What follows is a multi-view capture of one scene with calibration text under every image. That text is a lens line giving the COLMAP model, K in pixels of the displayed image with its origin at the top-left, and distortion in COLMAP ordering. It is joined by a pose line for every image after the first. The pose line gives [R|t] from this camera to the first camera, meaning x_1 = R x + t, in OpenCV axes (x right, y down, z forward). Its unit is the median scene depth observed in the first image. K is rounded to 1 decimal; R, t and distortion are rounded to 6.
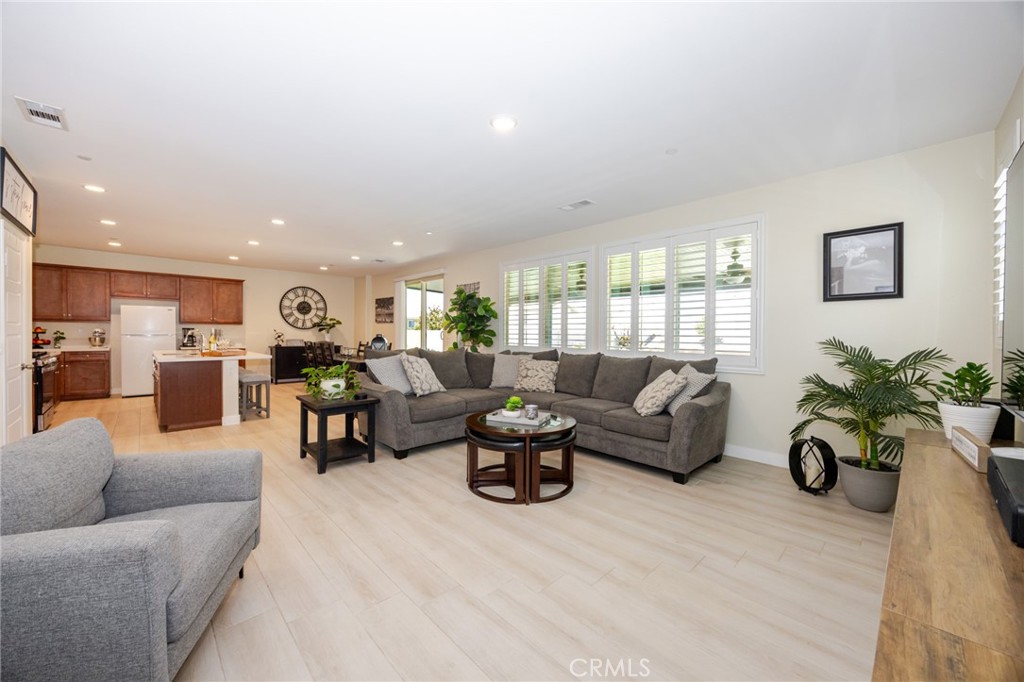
lens RADIAL K [[389.9, 0, 512.1], [0, 389.9, 337.4], [0, 0, 1]] dist [-0.000924, -0.000140]
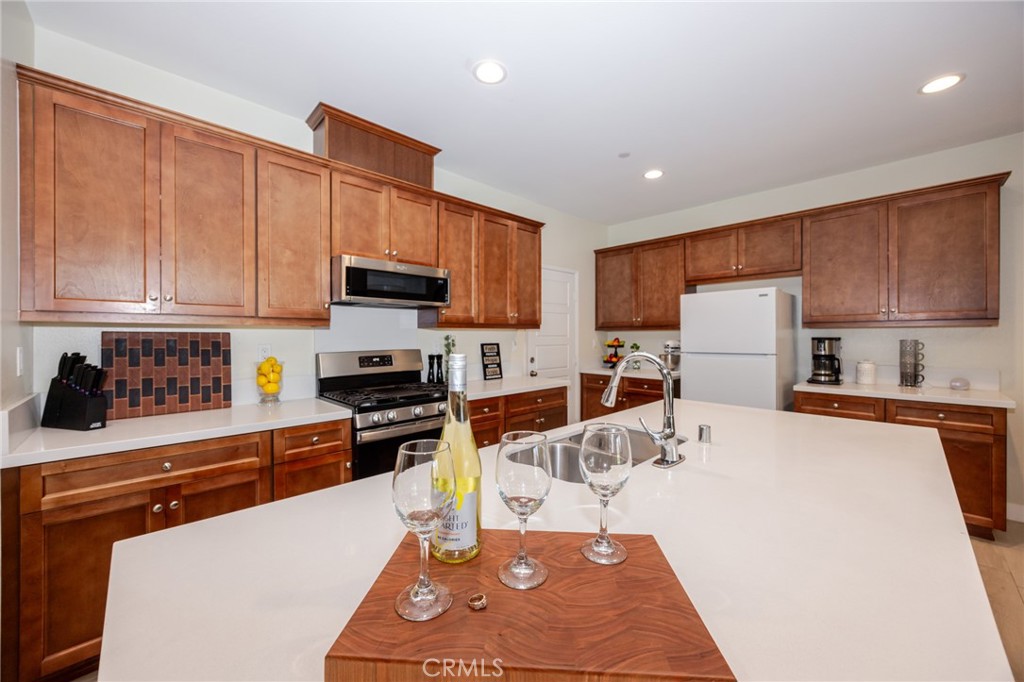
lens RADIAL K [[389.9, 0, 512.1], [0, 389.9, 337.4], [0, 0, 1]] dist [-0.000924, -0.000140]
pose [[0.008712, -0.006807, -0.999939, -0.407942], [-0.009048, 0.999935, -0.006886, -0.017422], [0.999921, 0.009107, 0.008650, 0.643456]]
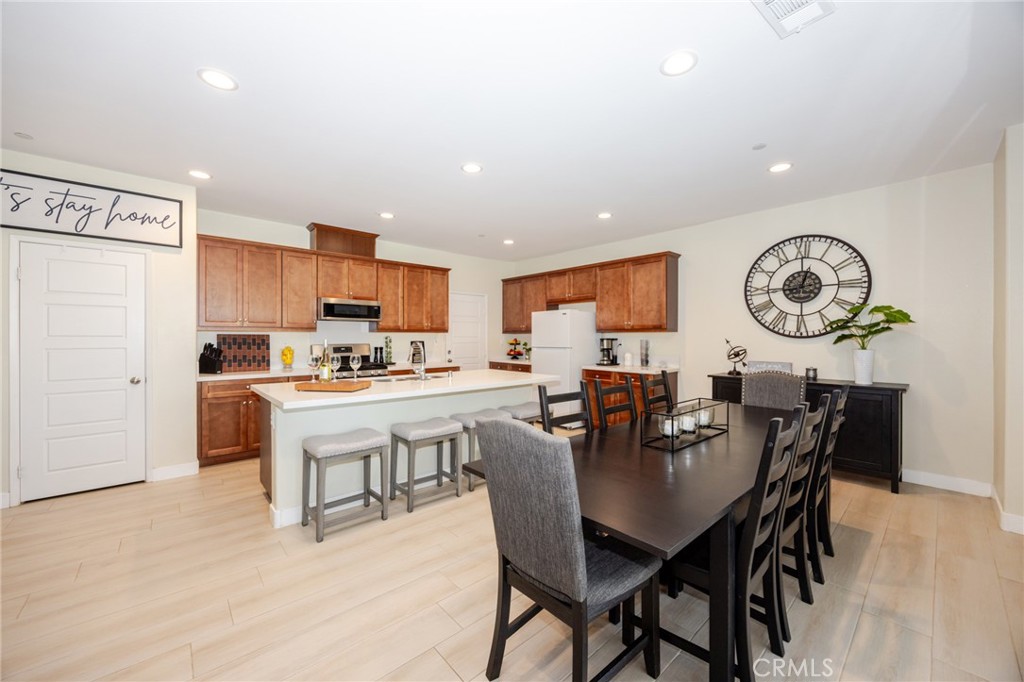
lens RADIAL K [[389.3, 0, 511.3], [0, 389.3, 337.8], [0, 0, 1]] dist [-0.003036, -0.000110]
pose [[-0.035333, -0.009544, -0.999330, -0.127241], [-0.012903, 0.999875, -0.009093, -0.015601], [0.999292, 0.012573, -0.035452, 0.822038]]
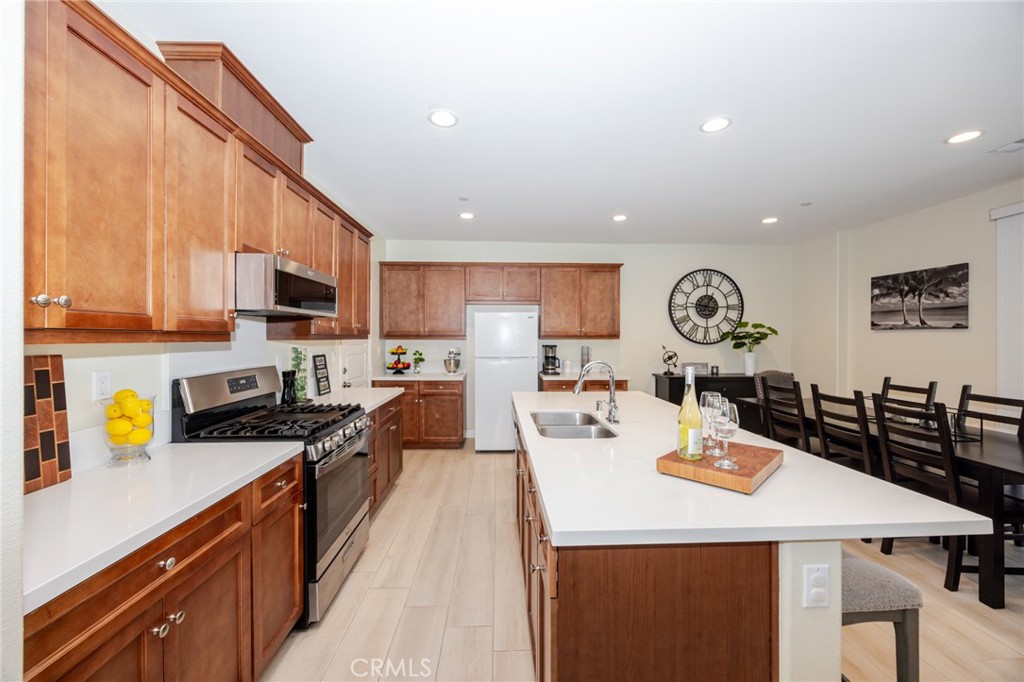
lens RADIAL K [[389.9, 0, 512.1], [0, 389.9, 337.4], [0, 0, 1]] dist [-0.000924, -0.000140]
pose [[0.750633, -0.009772, -0.660648, -0.433662], [-0.000931, 0.999874, -0.015847, -0.025381], [0.660719, 0.012510, 0.750529, 0.455117]]
